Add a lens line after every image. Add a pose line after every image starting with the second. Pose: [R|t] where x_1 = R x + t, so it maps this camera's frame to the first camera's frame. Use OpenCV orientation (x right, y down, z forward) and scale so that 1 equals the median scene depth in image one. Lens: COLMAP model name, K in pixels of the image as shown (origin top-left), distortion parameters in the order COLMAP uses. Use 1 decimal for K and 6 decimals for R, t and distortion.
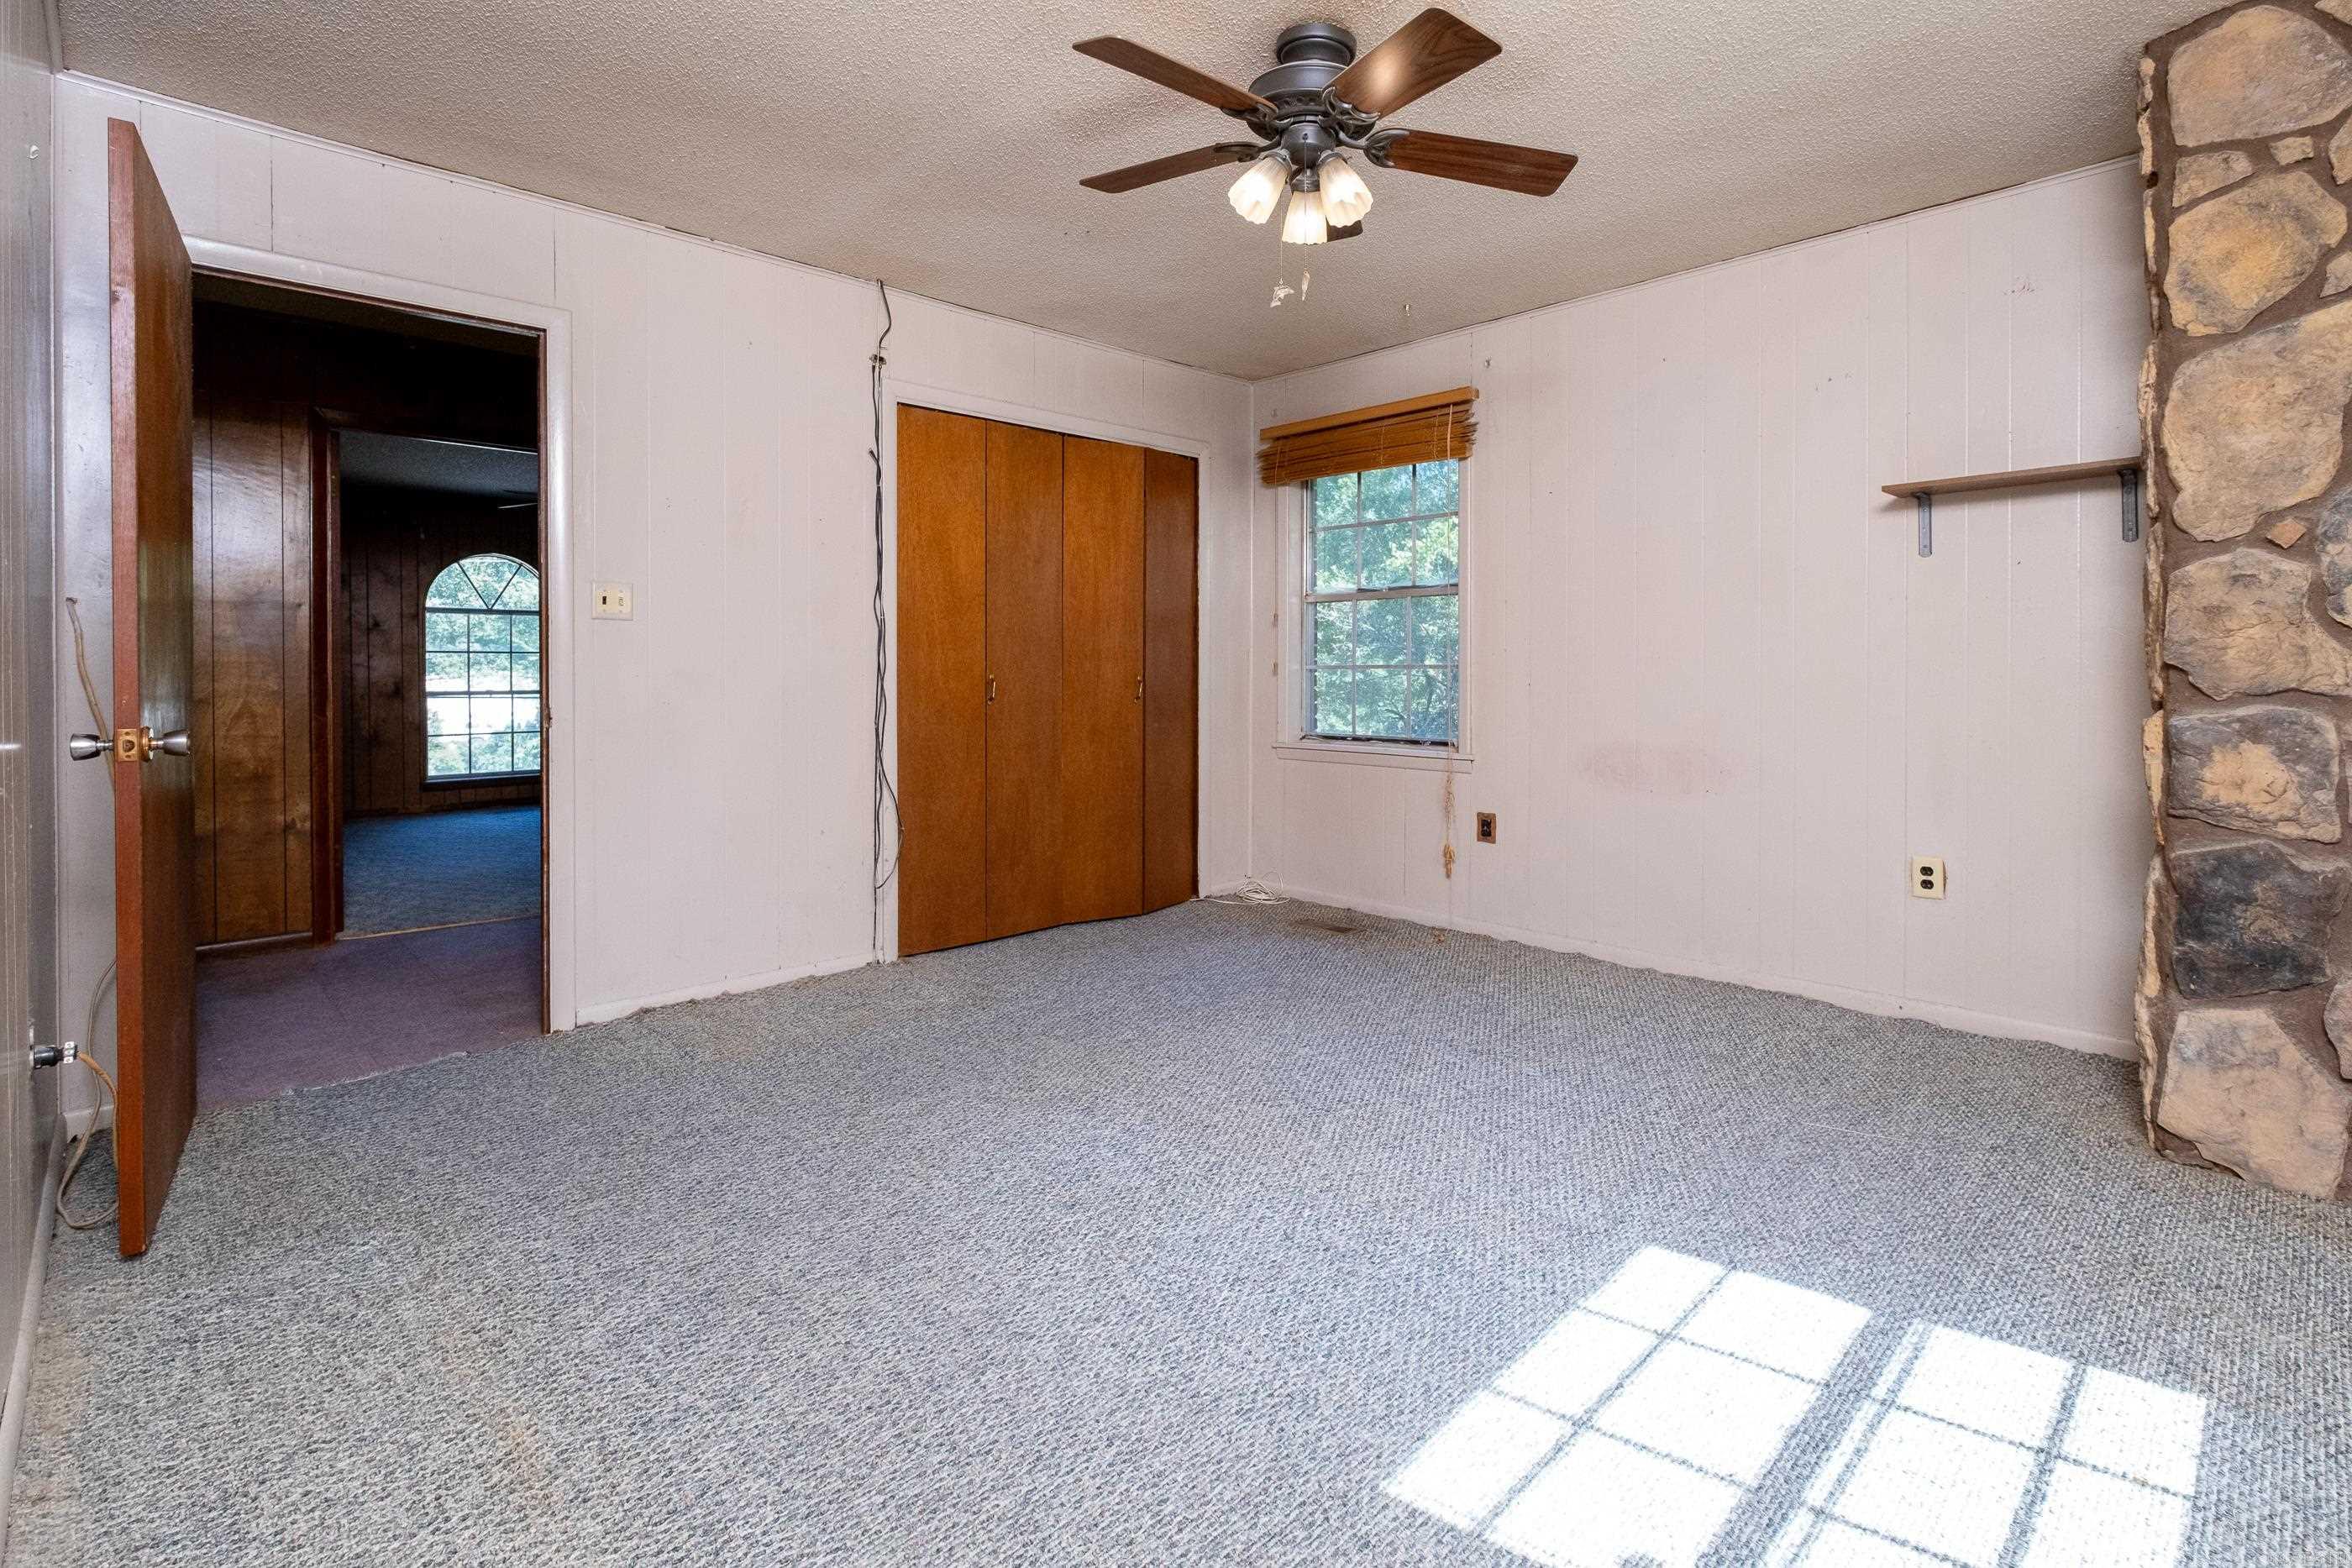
lens RADIAL K [[1089.1, 0, 1187.0], [0, 1089.1, 670.9], [0, 0, 1]] dist [0.000432, -0.000143]
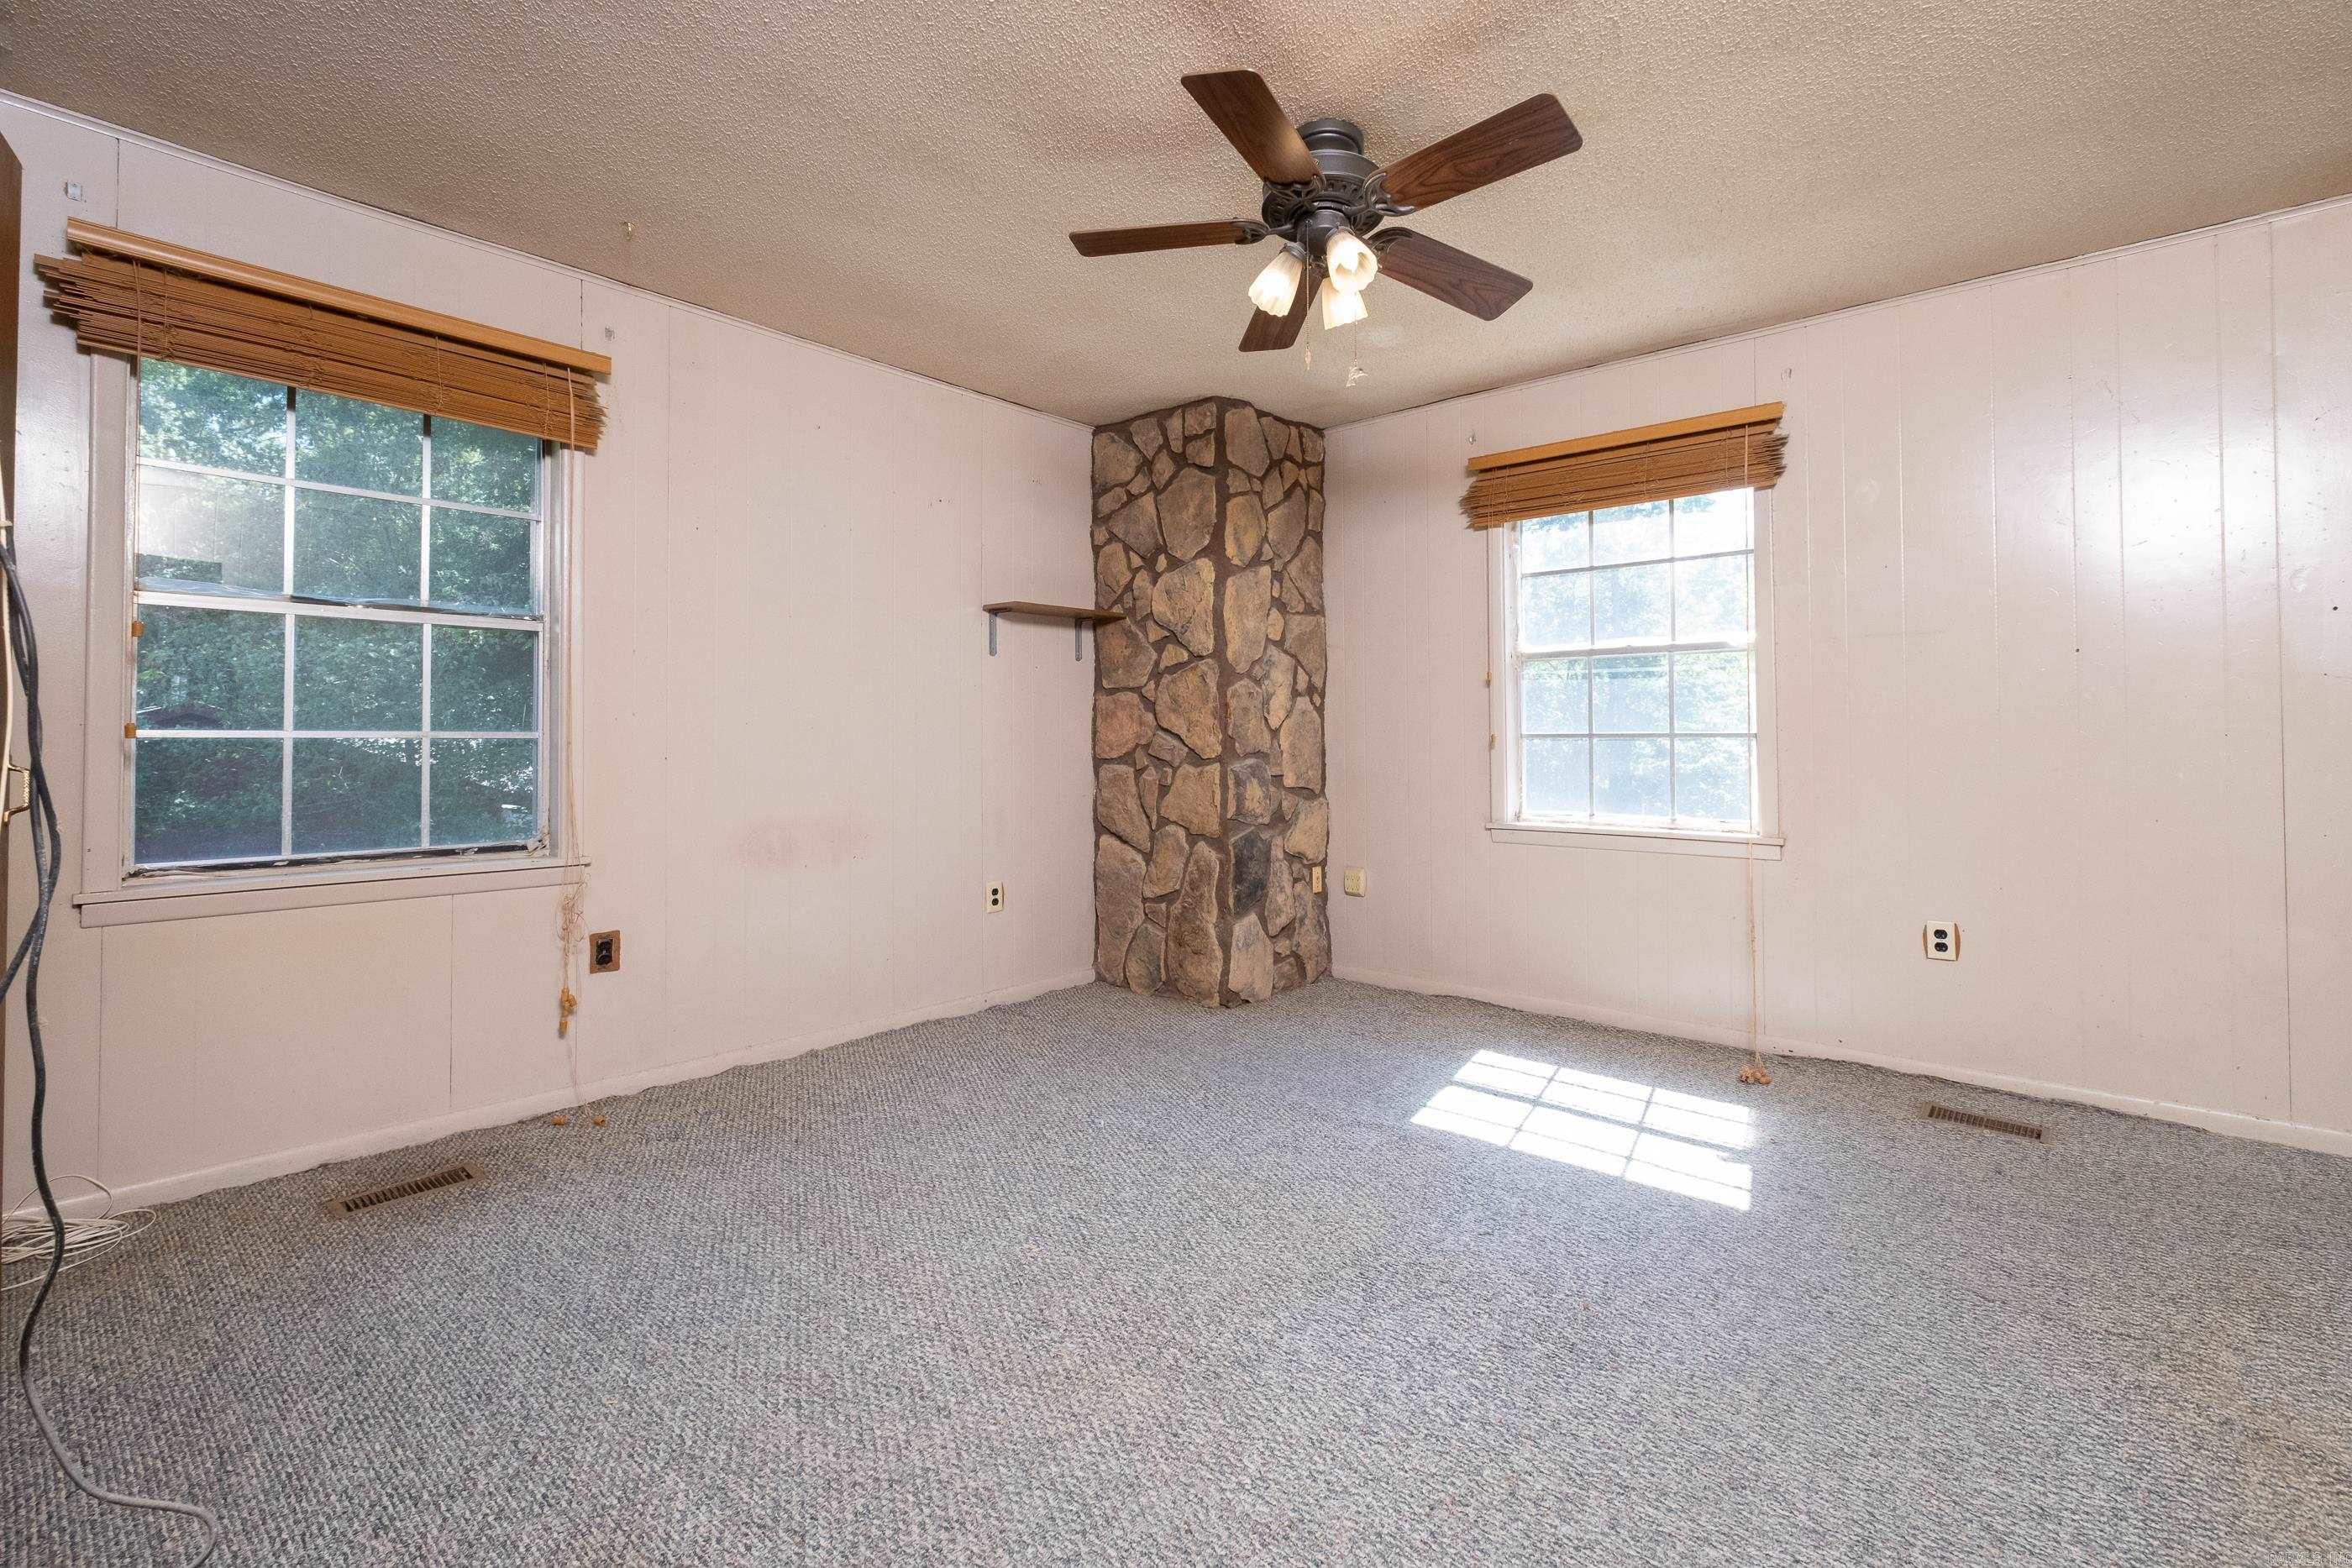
lens RADIAL K [[1047.7, 0, 1174.7], [0, 1047.7, 720.8], [0, 0, 1]] dist [-0.001526, -0.000263]
pose [[-0.072396, 0.019493, 0.997185, -0.869731], [0.000520, 0.999810, -0.019507, 0.000094], [-0.997376, -0.000894, -0.072392, 1.227640]]
